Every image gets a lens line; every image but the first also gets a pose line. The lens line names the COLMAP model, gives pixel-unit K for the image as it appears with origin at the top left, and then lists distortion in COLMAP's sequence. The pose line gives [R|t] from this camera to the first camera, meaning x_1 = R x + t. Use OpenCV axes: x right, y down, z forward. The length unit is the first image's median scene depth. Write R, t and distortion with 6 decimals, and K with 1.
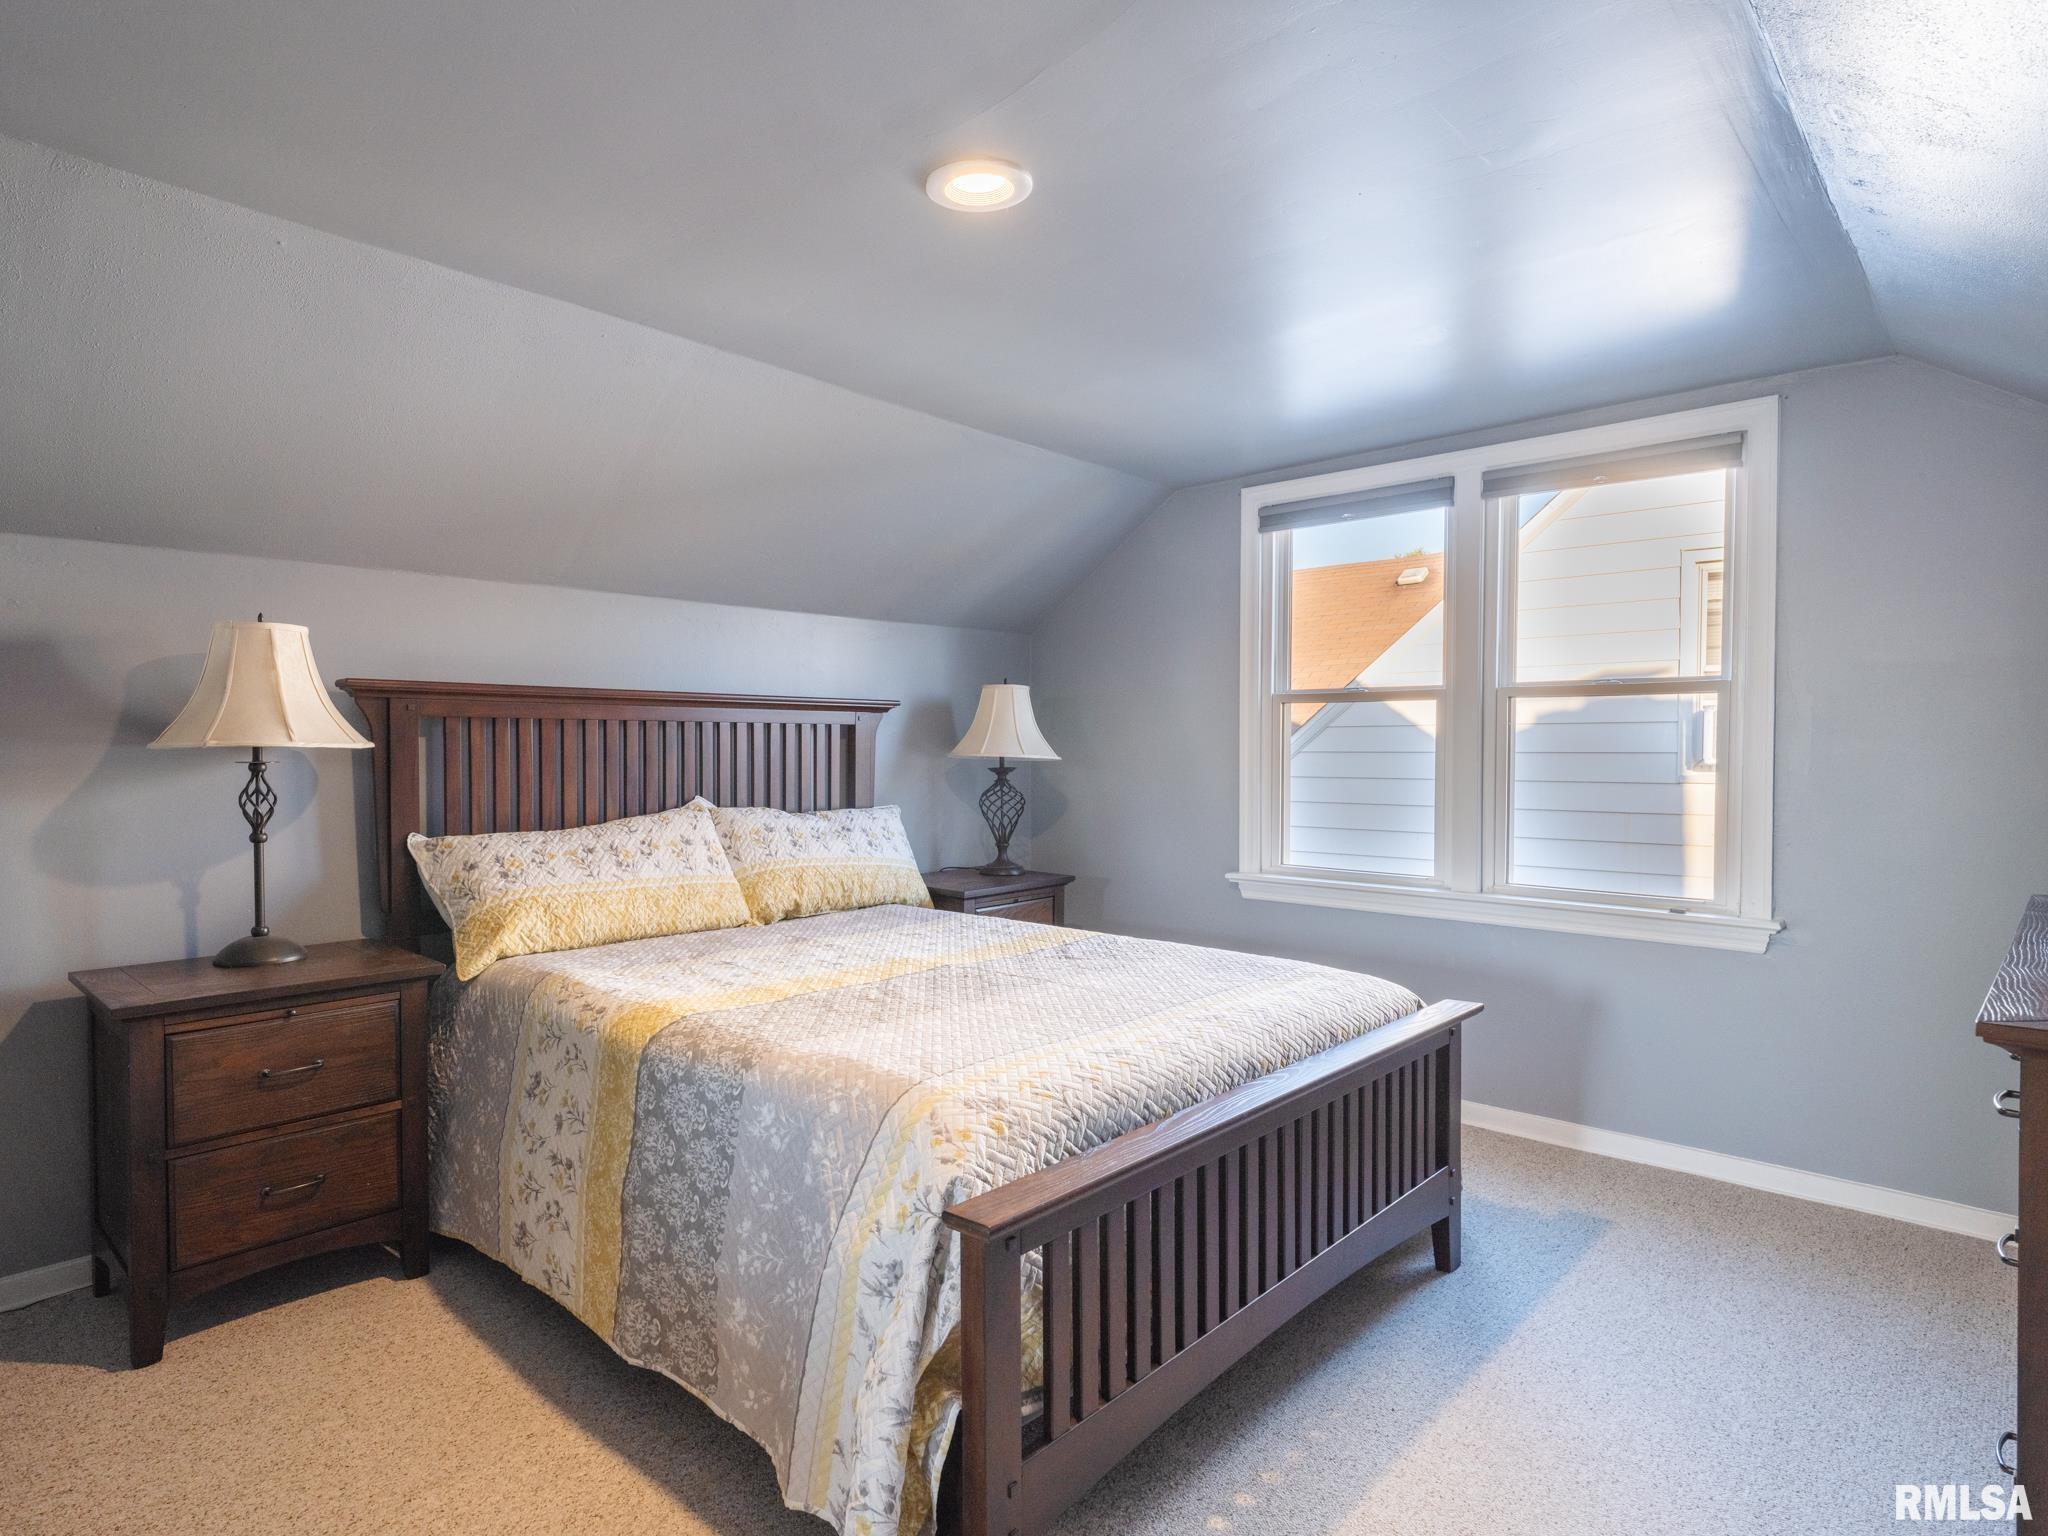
lens RADIAL K [[1105.0, 0, 1008.9], [0, 1105.0, 770.6], [0, 0, 1]] dist [0.009036, -0.003952]
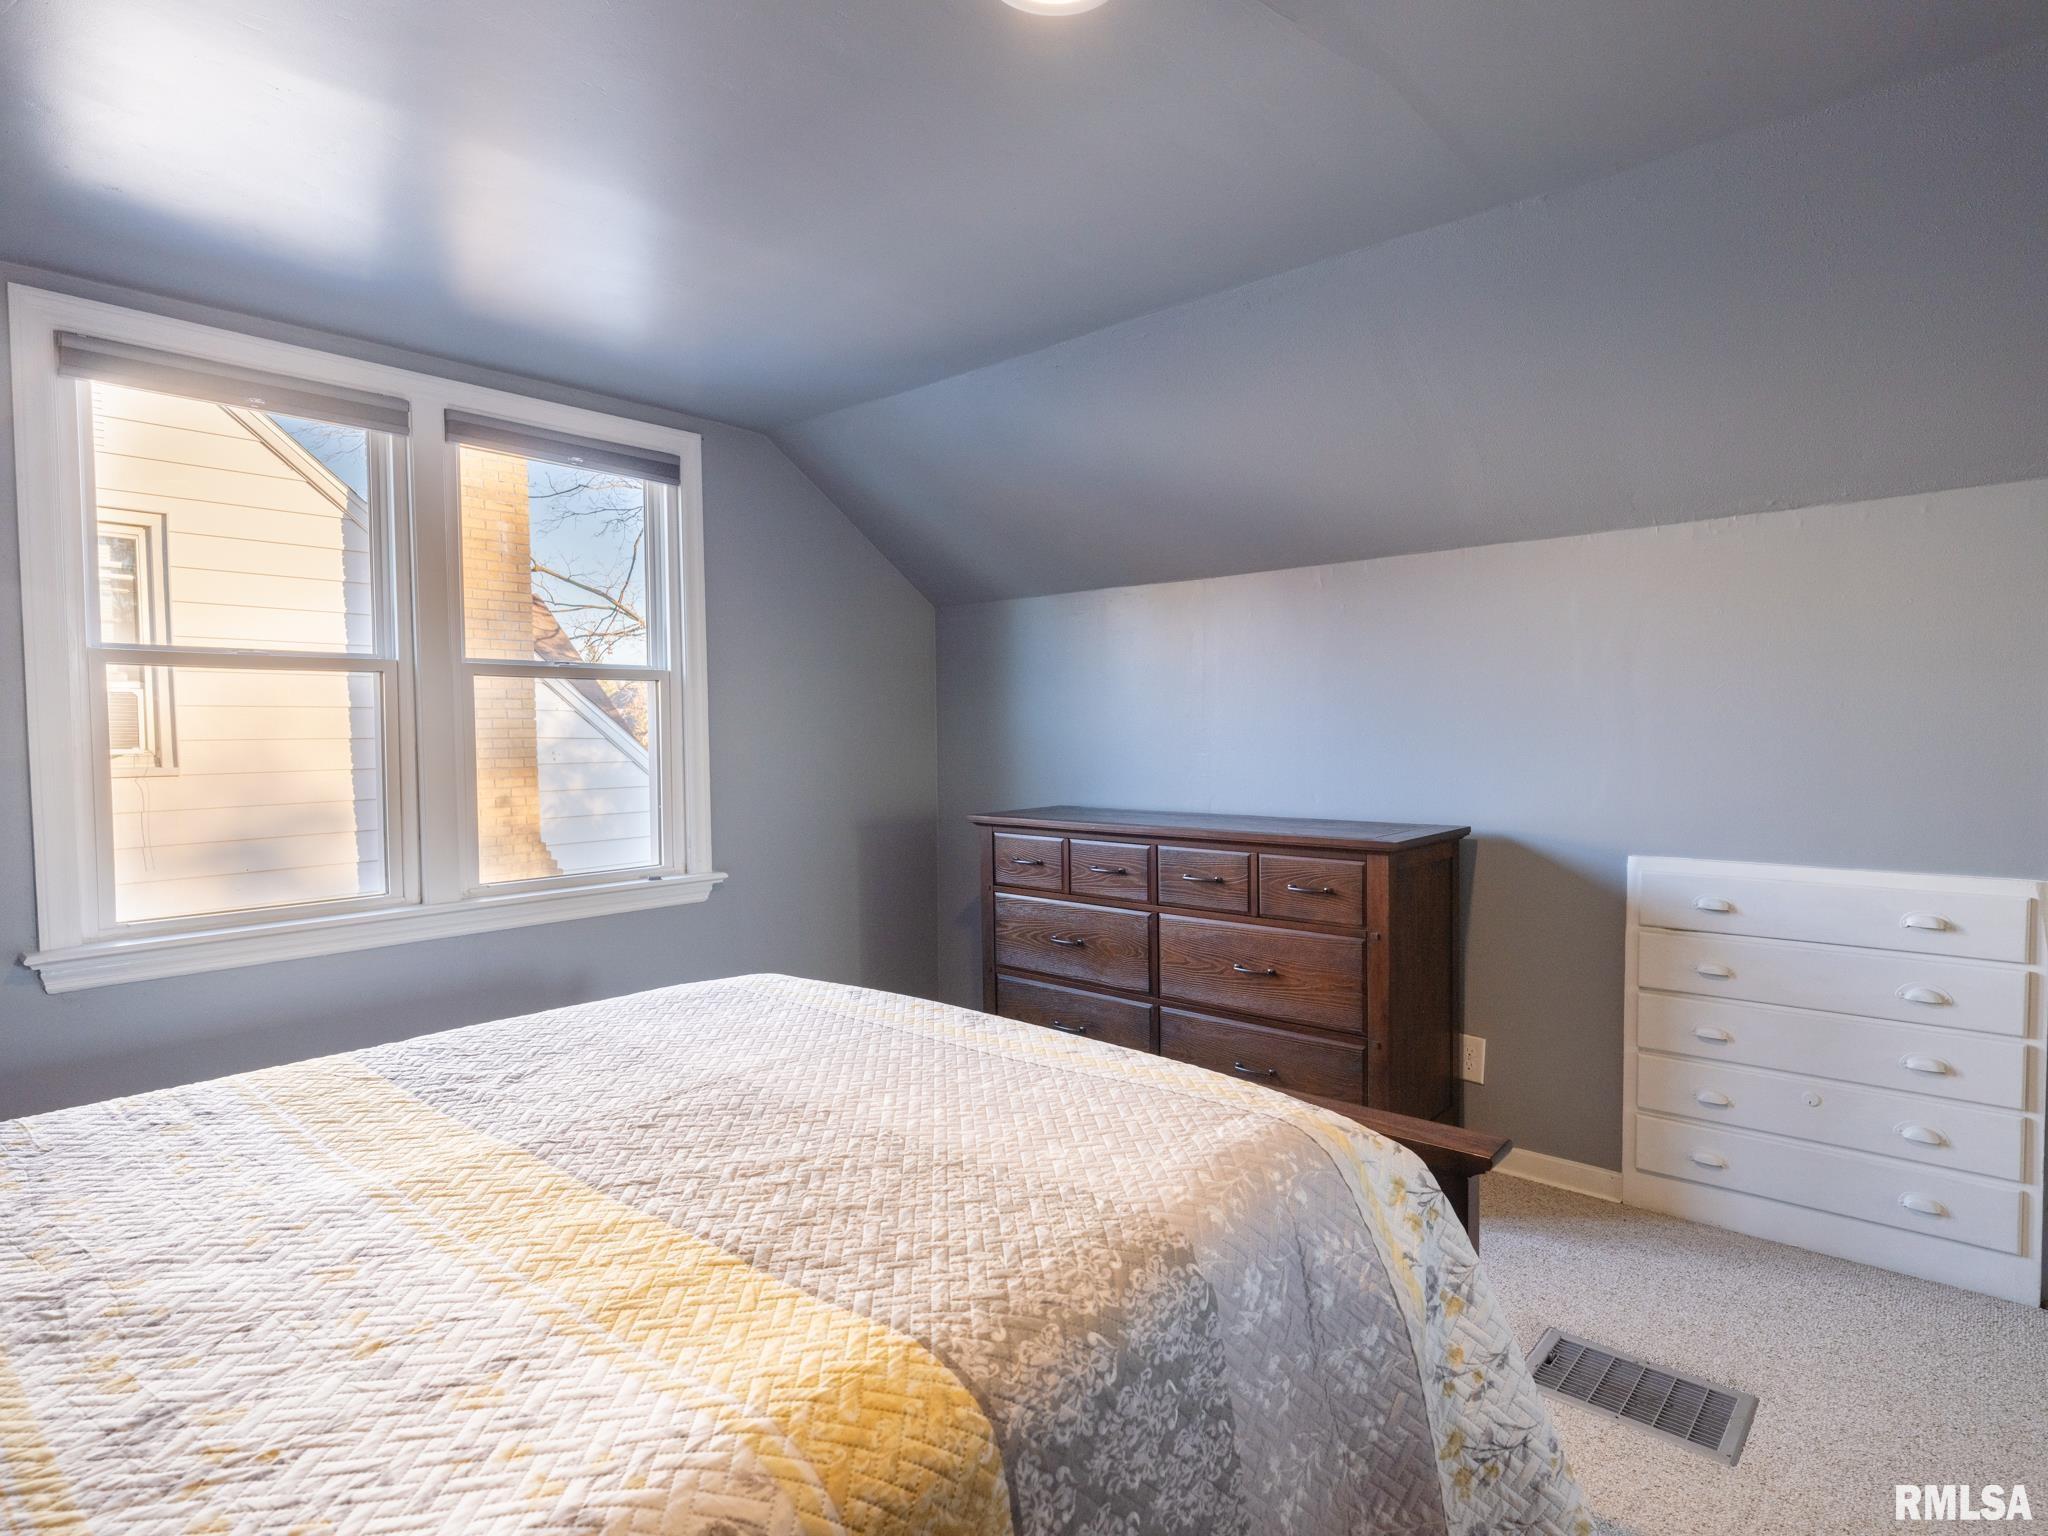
lens RADIAL K [[1105.0, 0, 1008.1], [0, 1105.0, 769.8], [0, 0, 1]] dist [0.009036, -0.003952]
pose [[-0.019804, -0.037479, 0.999101, -0.508975], [0.028622, 0.998866, 0.038038, -0.013545], [-0.999394, 0.029350, -0.018709, 0.680169]]
